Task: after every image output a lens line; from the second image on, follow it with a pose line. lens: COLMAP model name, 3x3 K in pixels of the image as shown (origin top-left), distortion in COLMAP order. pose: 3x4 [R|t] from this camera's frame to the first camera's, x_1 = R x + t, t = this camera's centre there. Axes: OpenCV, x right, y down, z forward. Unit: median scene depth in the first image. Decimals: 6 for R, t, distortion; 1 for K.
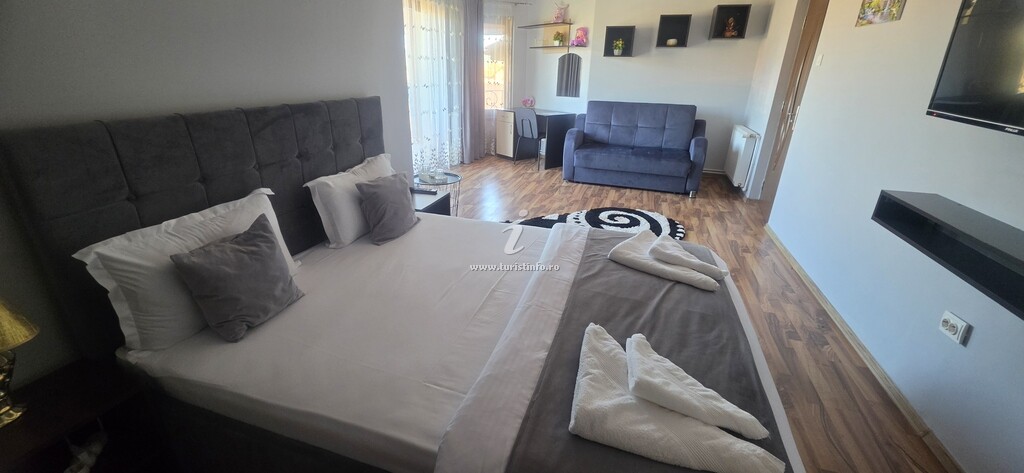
lens RADIAL K [[407.2, 0, 509.9], [0, 407.2, 238.4], [0, 0, 1]] dist [-0.003278, -0.000603]
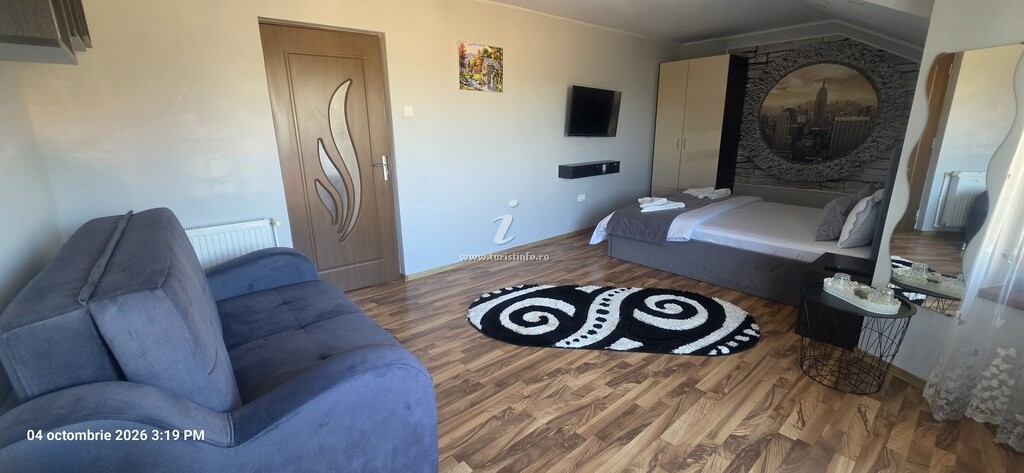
lens RADIAL K [[407.2, 0, 509.3], [0, 407.2, 237.4], [0, 0, 1]] dist [-0.003278, -0.000603]
pose [[-0.847531, -0.149219, 0.509337, -0.039573], [0.200986, 0.797958, 0.568215, -0.559322], [-0.491218, 0.583949, -0.646303, 1.348202]]
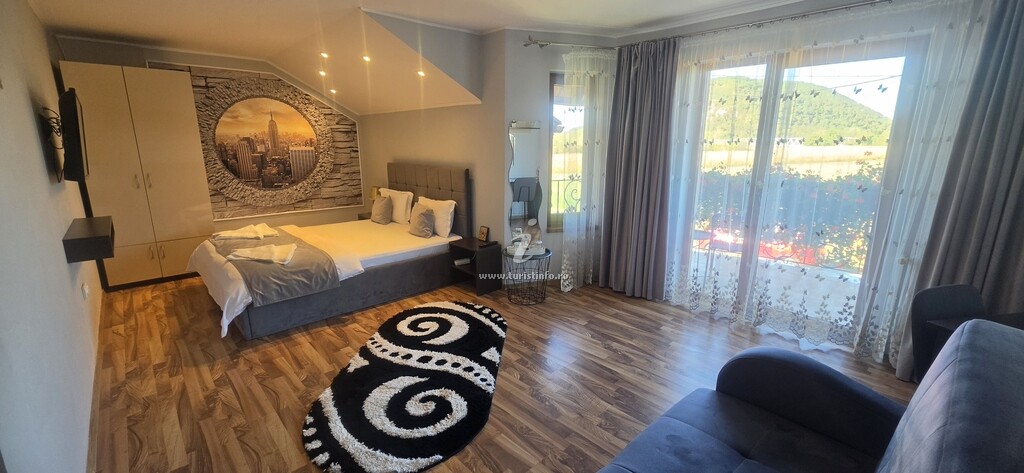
lens RADIAL K [[407.2, 0, 508.4], [0, 407.2, 237.9], [0, 0, 1]] dist [-0.003278, -0.000603]
pose [[-0.492968, 0.176379, -0.851982, 0.627601], [-0.346705, 0.858305, 0.378296, -0.482207], [0.797984, 0.481874, -0.361966, 1.134626]]
